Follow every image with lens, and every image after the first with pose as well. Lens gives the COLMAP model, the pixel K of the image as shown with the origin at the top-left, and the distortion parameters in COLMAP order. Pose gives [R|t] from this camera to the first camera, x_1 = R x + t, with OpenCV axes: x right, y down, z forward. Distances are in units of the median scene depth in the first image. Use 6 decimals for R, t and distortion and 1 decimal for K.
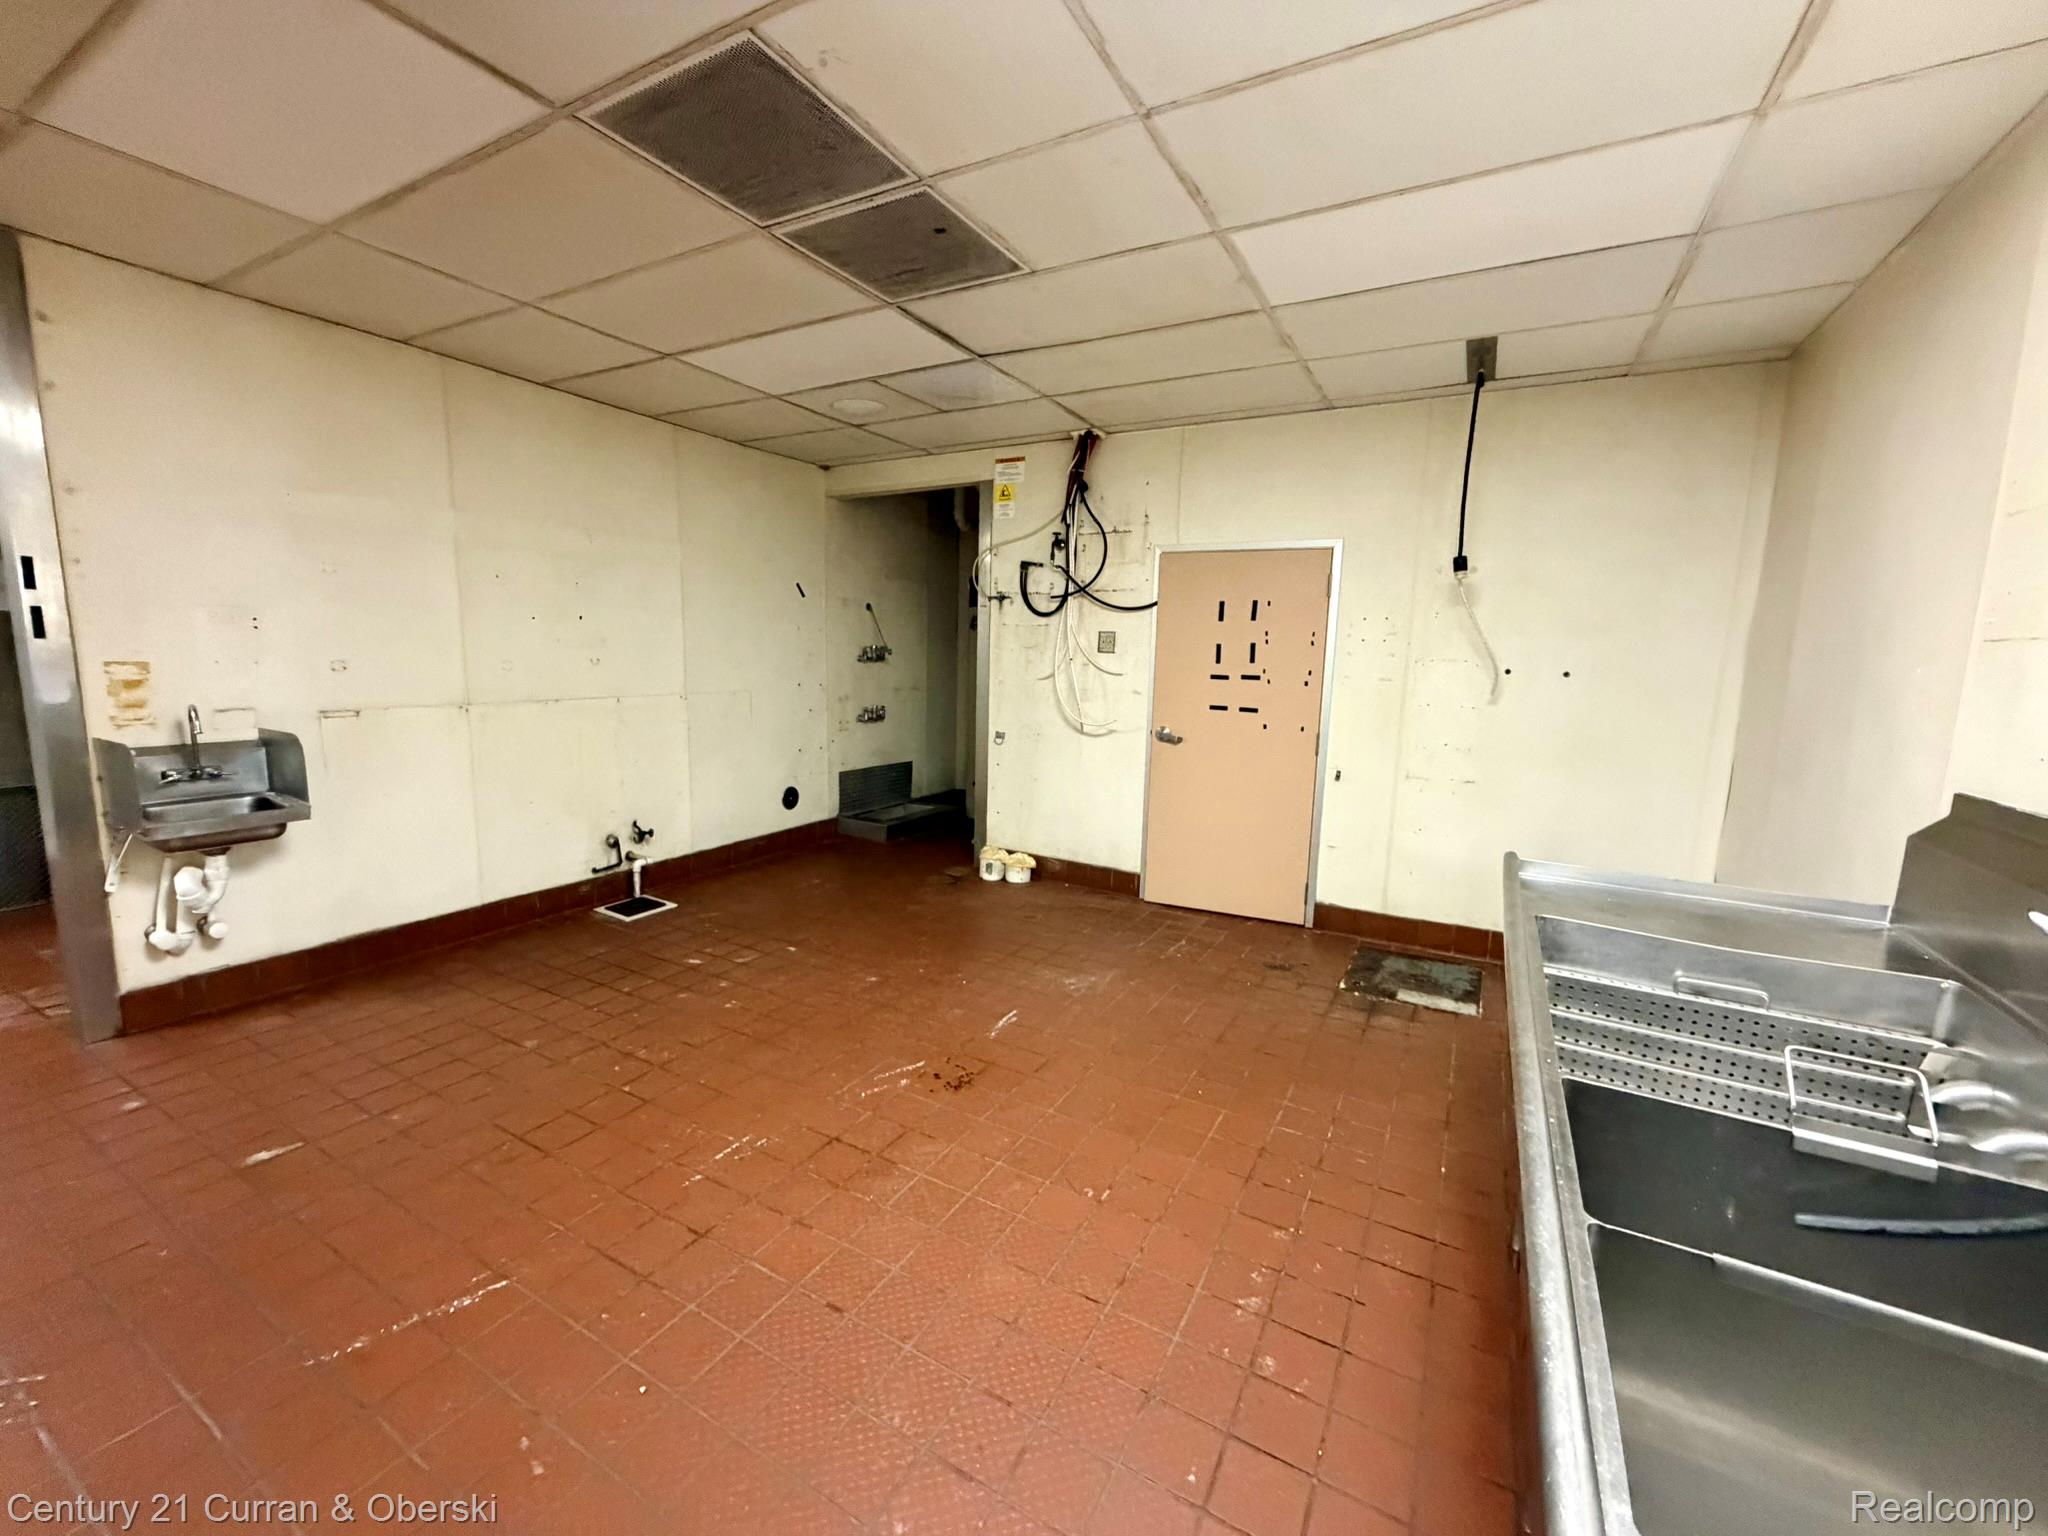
lens RADIAL K [[813.9, 0, 1019.6], [0, 813.9, 767.7], [0, 0, 1]] dist [-0.002789, -0.000774]
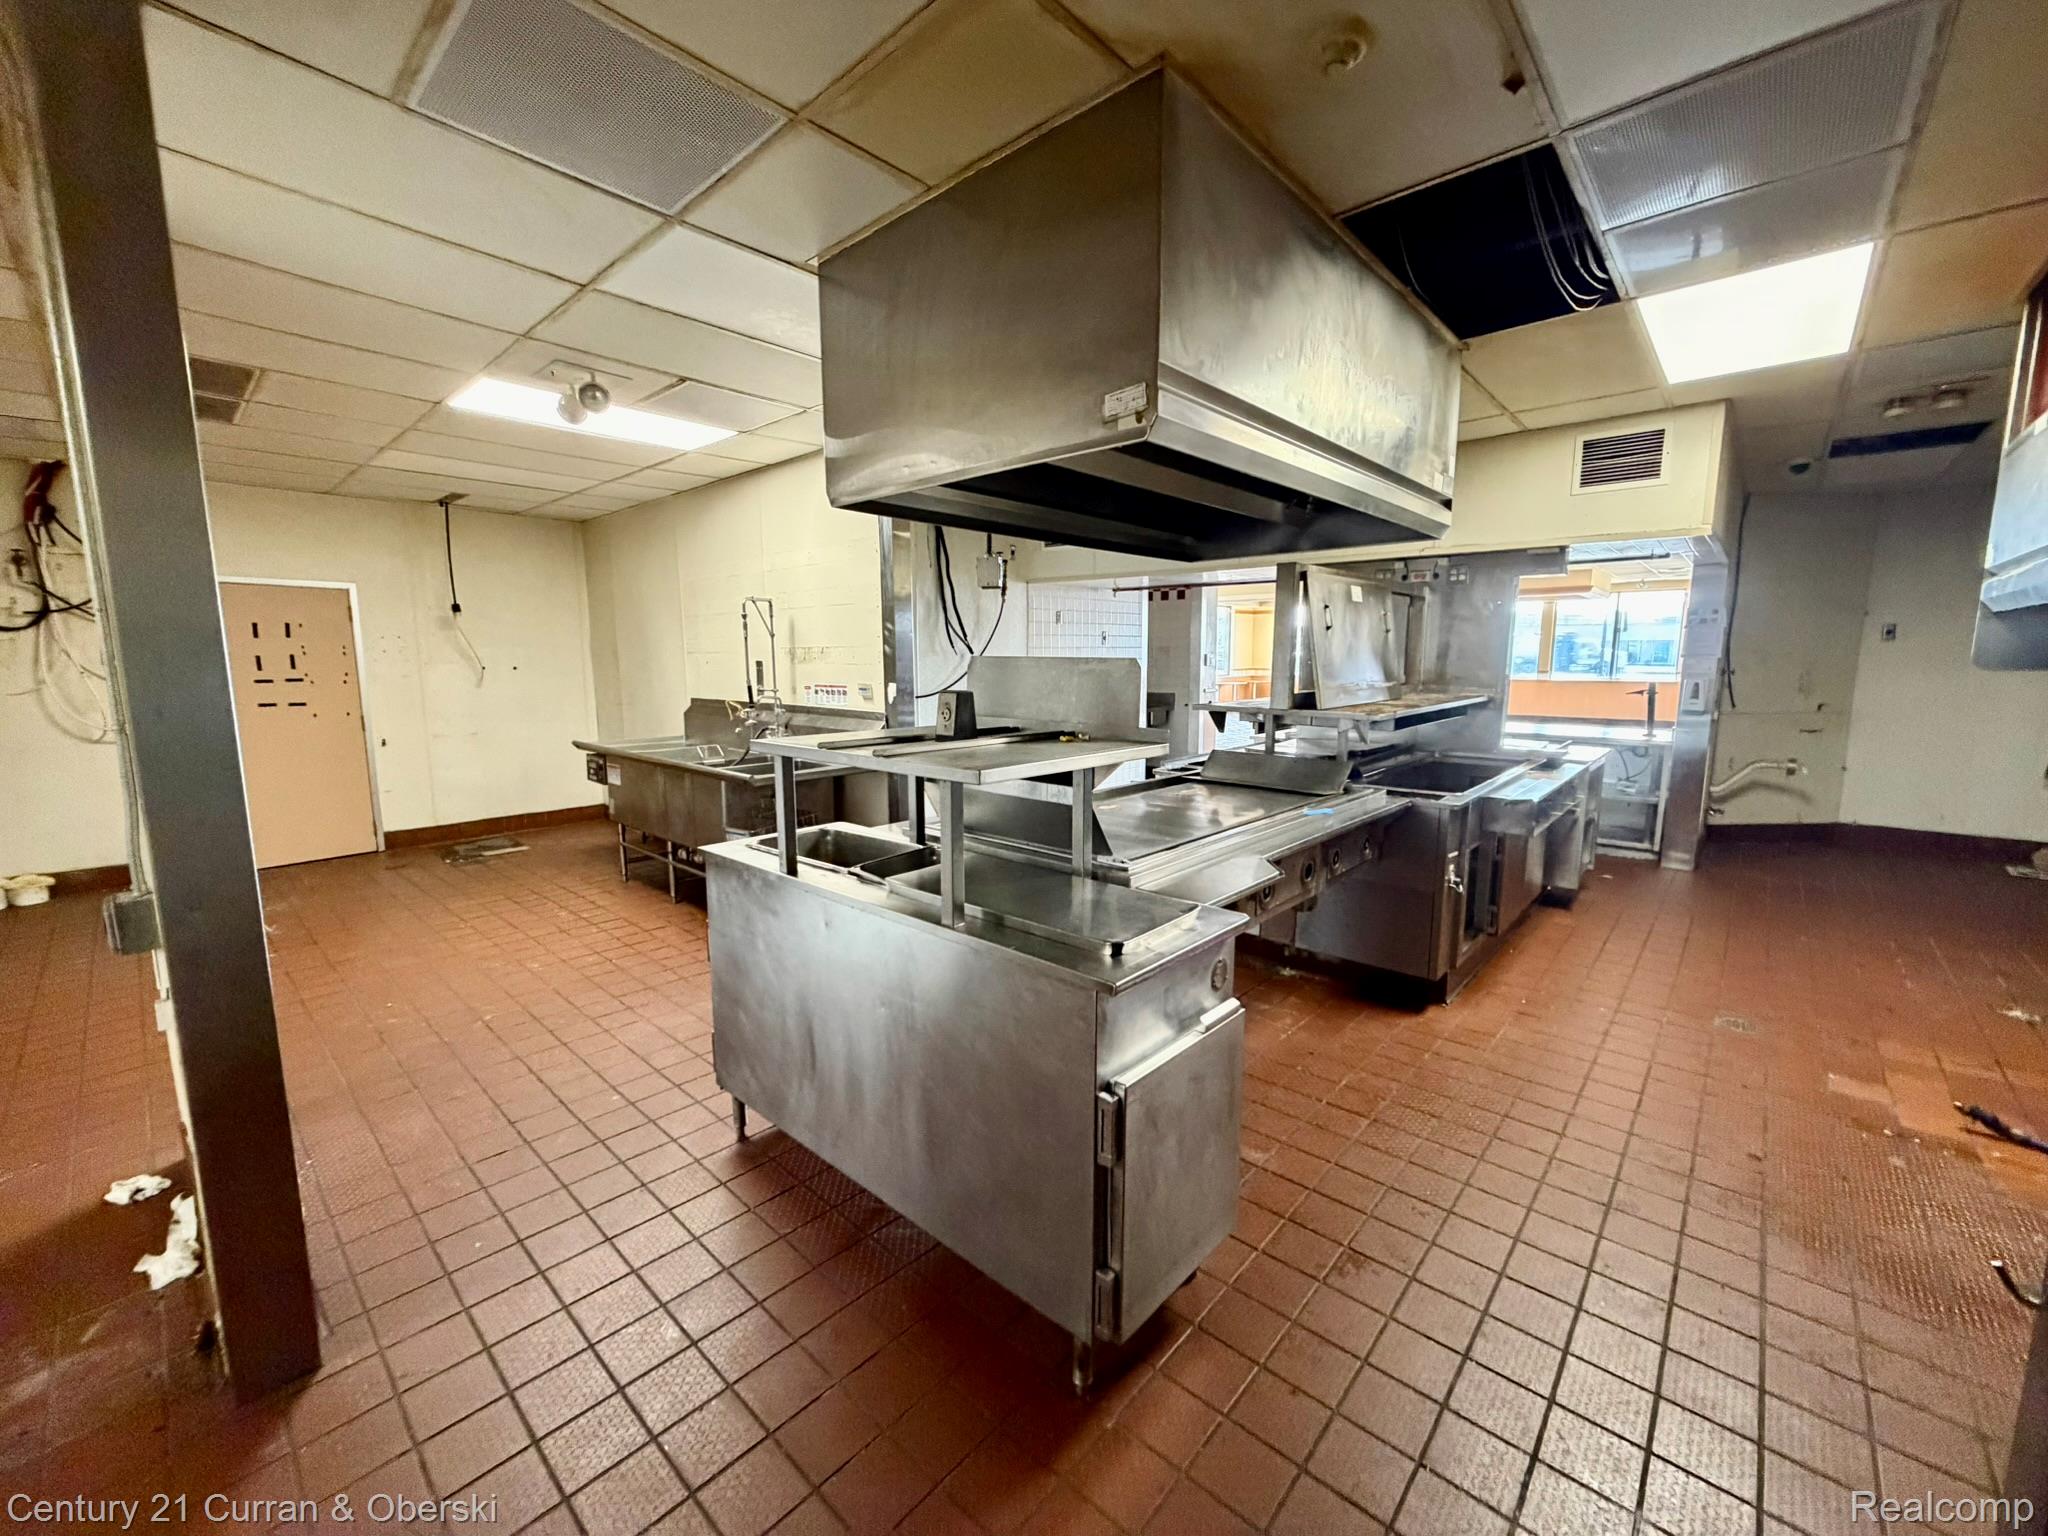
lens RADIAL K [[813.9, 0, 1022.7], [0, 813.9, 774.9], [0, 0, 1]] dist [-0.002789, -0.000774]
pose [[0.220727, -0.165416, 0.961206, -0.760621], [0.144218, 0.980215, 0.135569, 0.033393], [-0.964614, 0.108700, 0.240216, -0.458052]]
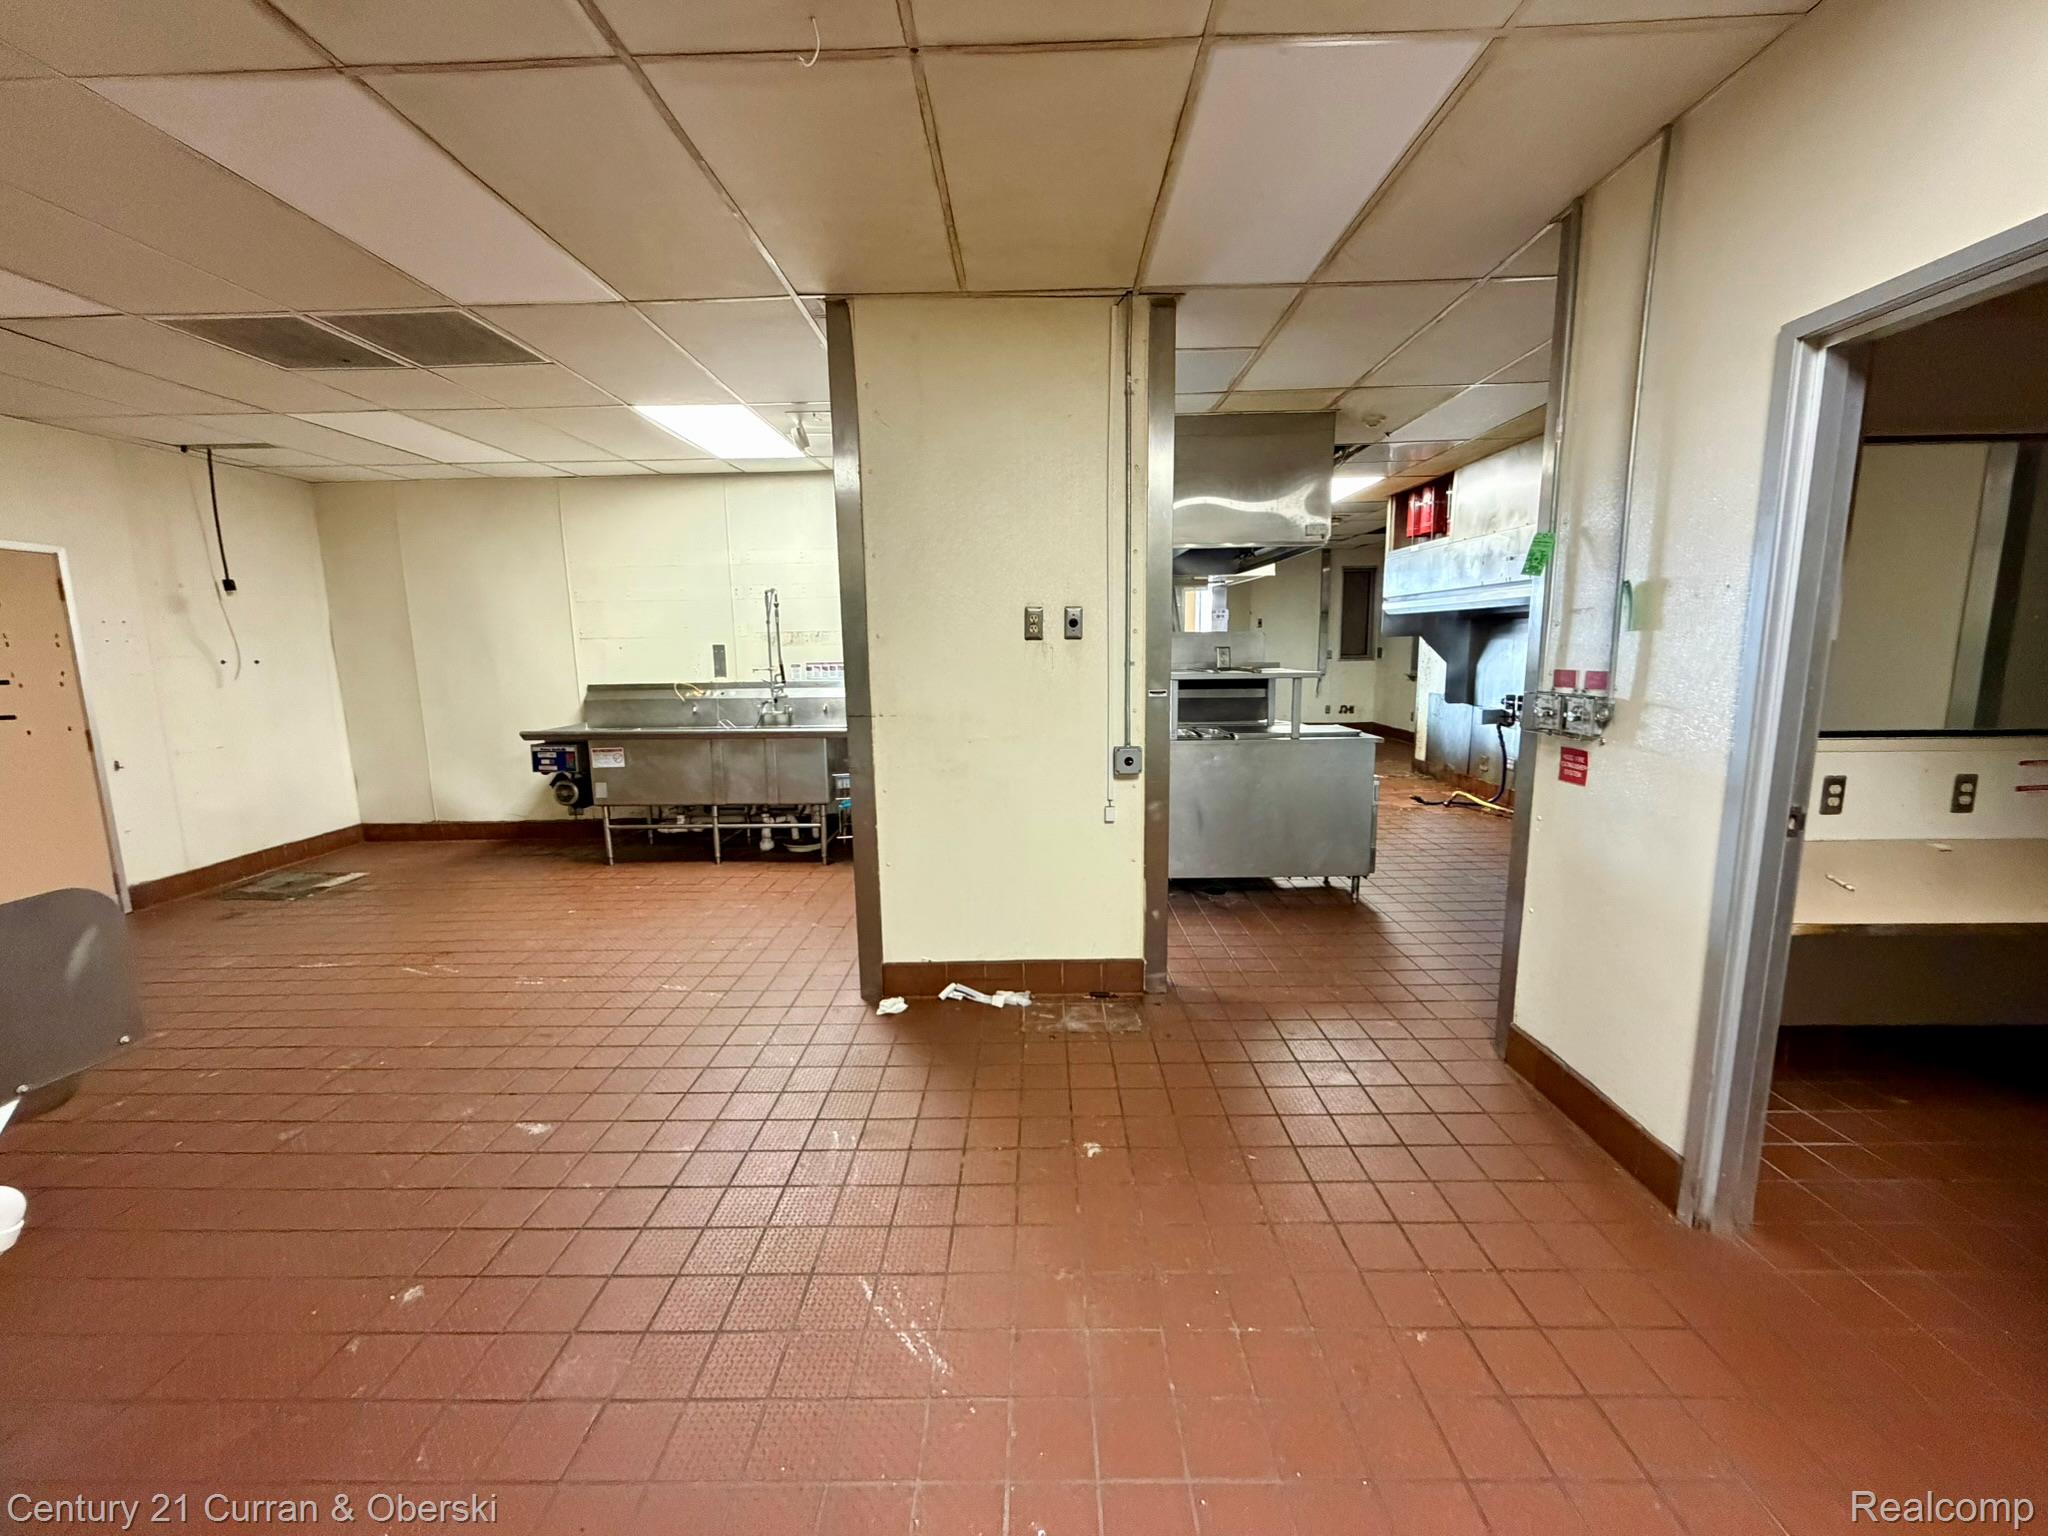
lens RADIAL K [[813.9, 0, 1026.5], [0, 813.9, 770.1], [0, 0, 1]] dist [-0.002789, -0.000774]
pose [[-0.480848, -0.152269, 0.863481, -1.097538], [0.127567, 0.962177, 0.240712, -0.087590], [-0.867474, 0.225898, -0.443236, 0.413873]]
